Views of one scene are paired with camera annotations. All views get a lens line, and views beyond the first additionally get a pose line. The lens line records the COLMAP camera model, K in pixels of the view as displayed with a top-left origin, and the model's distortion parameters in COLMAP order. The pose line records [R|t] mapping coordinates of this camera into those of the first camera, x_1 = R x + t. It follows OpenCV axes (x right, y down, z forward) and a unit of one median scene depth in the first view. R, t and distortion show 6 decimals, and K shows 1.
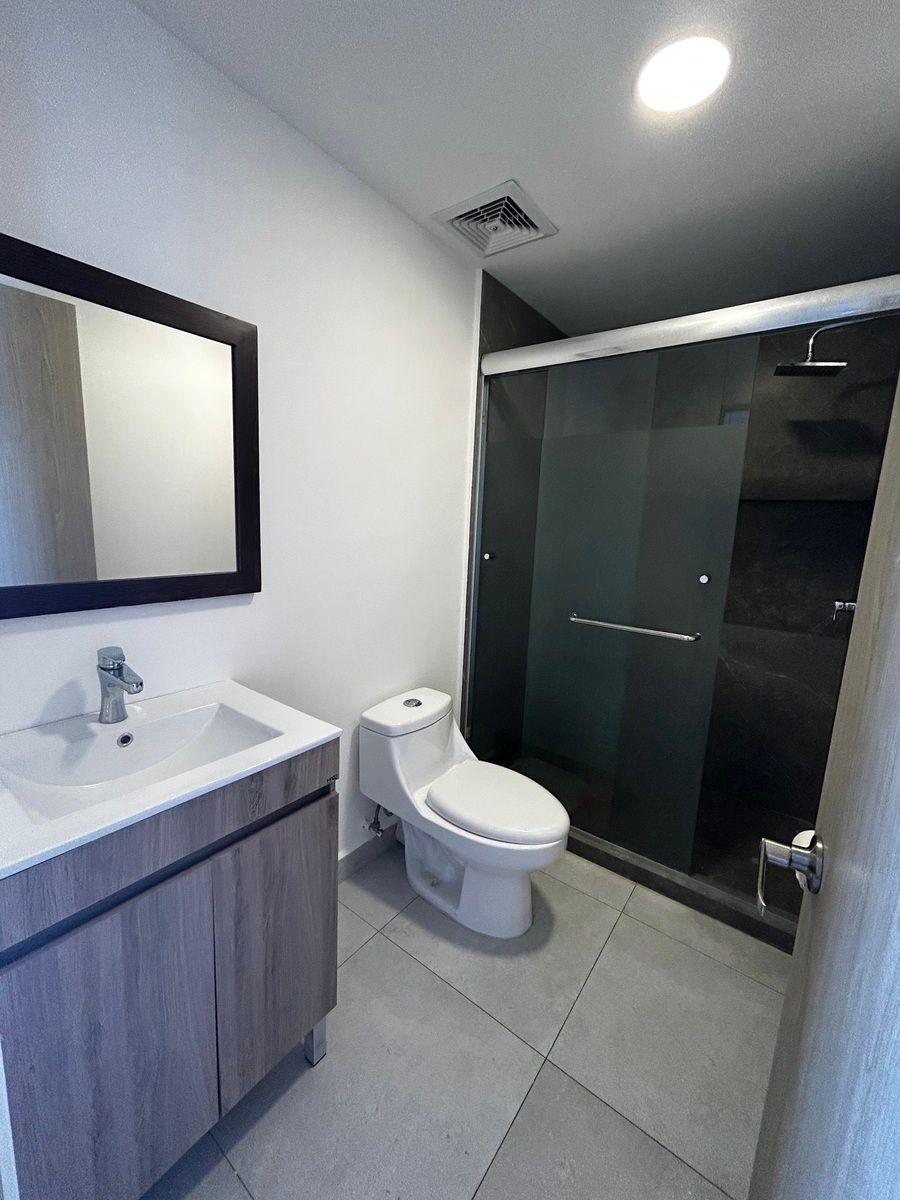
lens RADIAL K [[486.8, 0, 448.6], [0, 486.8, 601.0], [0, 0, 1]] dist [-0.002133, 0.002640]
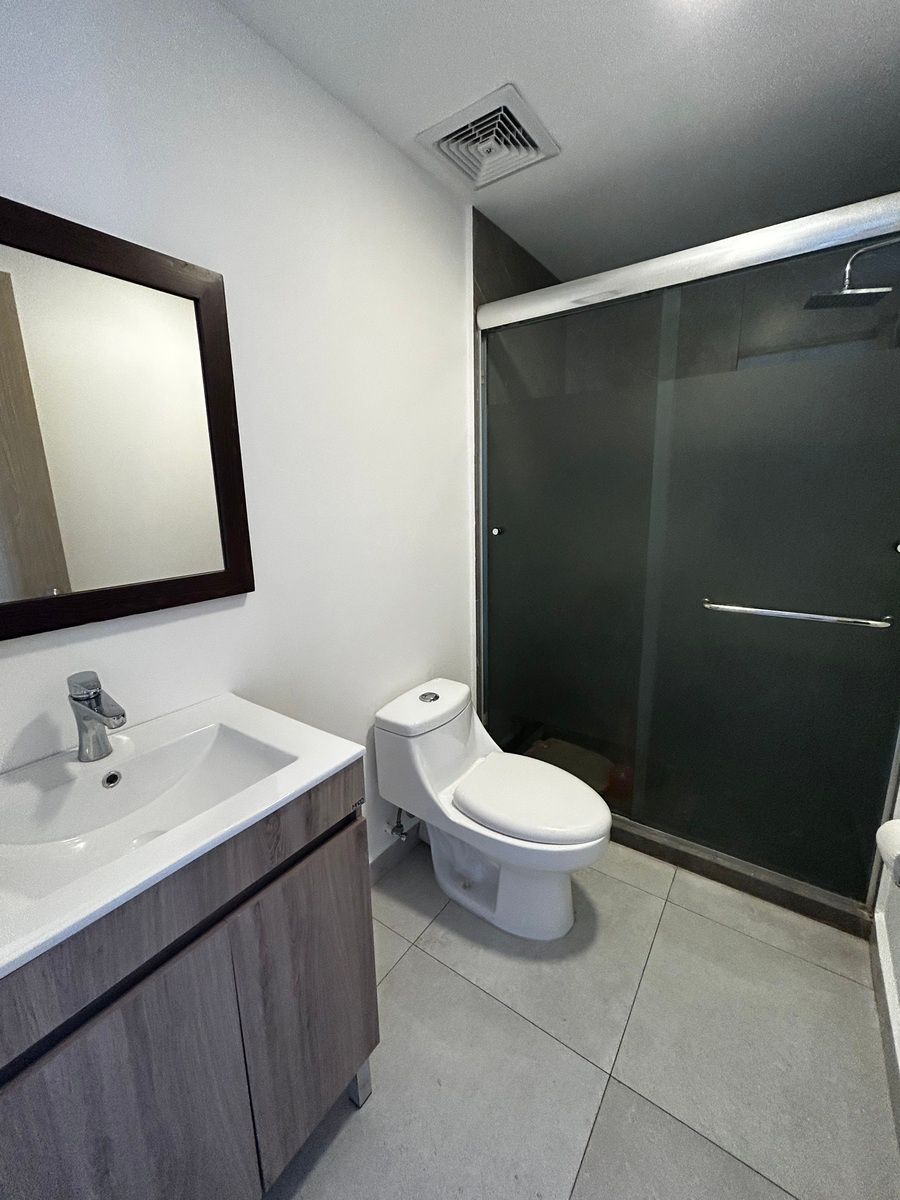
lens RADIAL K [[486.8, 0, 449.1], [0, 486.8, 601.8], [0, 0, 1]] dist [-0.002133, 0.002640]
pose [[0.997497, -0.068360, 0.018050, -0.052306], [0.067322, 0.996326, 0.052935, -0.021305], [-0.021602, -0.051588, 0.998435, 0.113983]]
